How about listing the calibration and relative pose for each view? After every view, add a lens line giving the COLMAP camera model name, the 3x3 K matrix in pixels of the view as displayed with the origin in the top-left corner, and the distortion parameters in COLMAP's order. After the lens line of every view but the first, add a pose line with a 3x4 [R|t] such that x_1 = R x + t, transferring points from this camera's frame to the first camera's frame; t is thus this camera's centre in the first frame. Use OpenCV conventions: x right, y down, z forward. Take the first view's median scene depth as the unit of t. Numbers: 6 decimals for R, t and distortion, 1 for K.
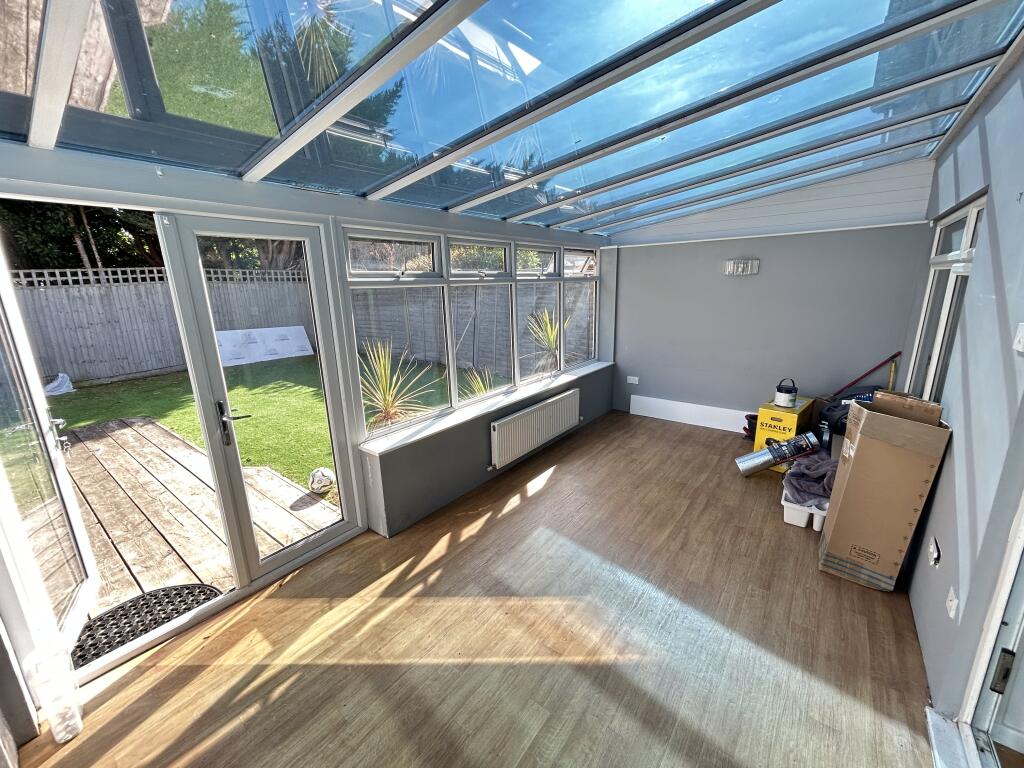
lens RADIAL K [[411.8, 0, 511.4], [0, 411.8, 385.2], [0, 0, 1]] dist [-0.000346, -0.000123]
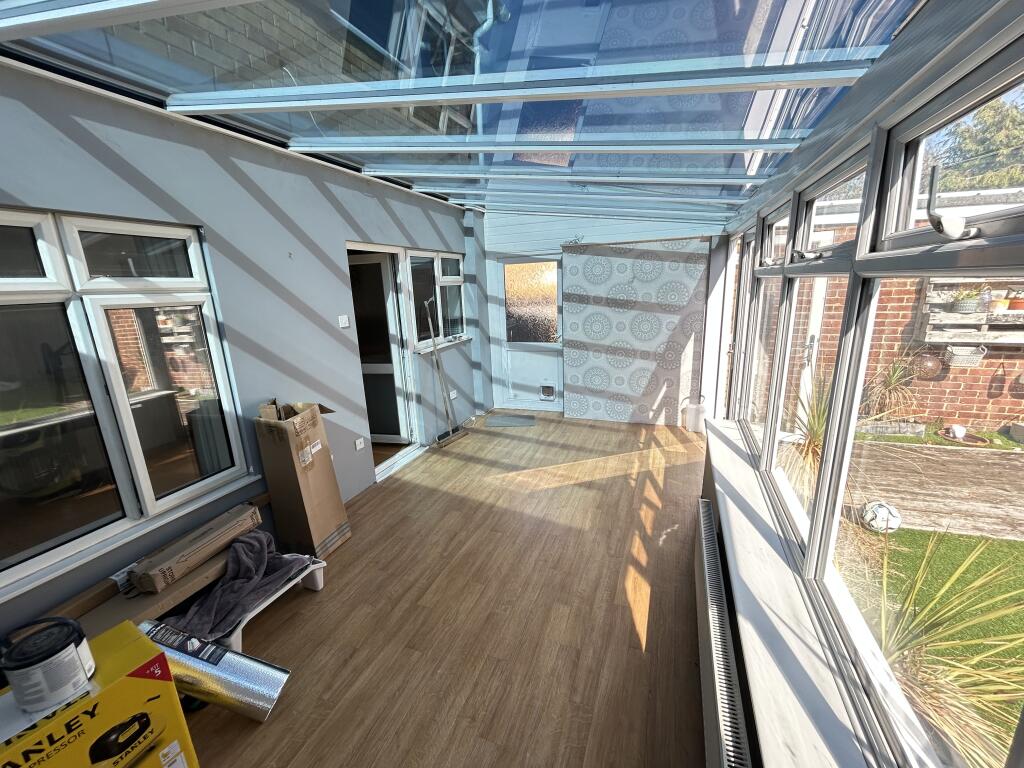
lens RADIAL K [[411.8, 0, 513.3], [0, 411.8, 383.6], [0, 0, 1]] dist [-0.000346, -0.000123]
pose [[-0.955423, 0.133597, -0.263286, 0.585288], [-0.002179, 0.888549, 0.458776, -0.542083], [0.295234, 0.438899, -0.848649, 2.097459]]
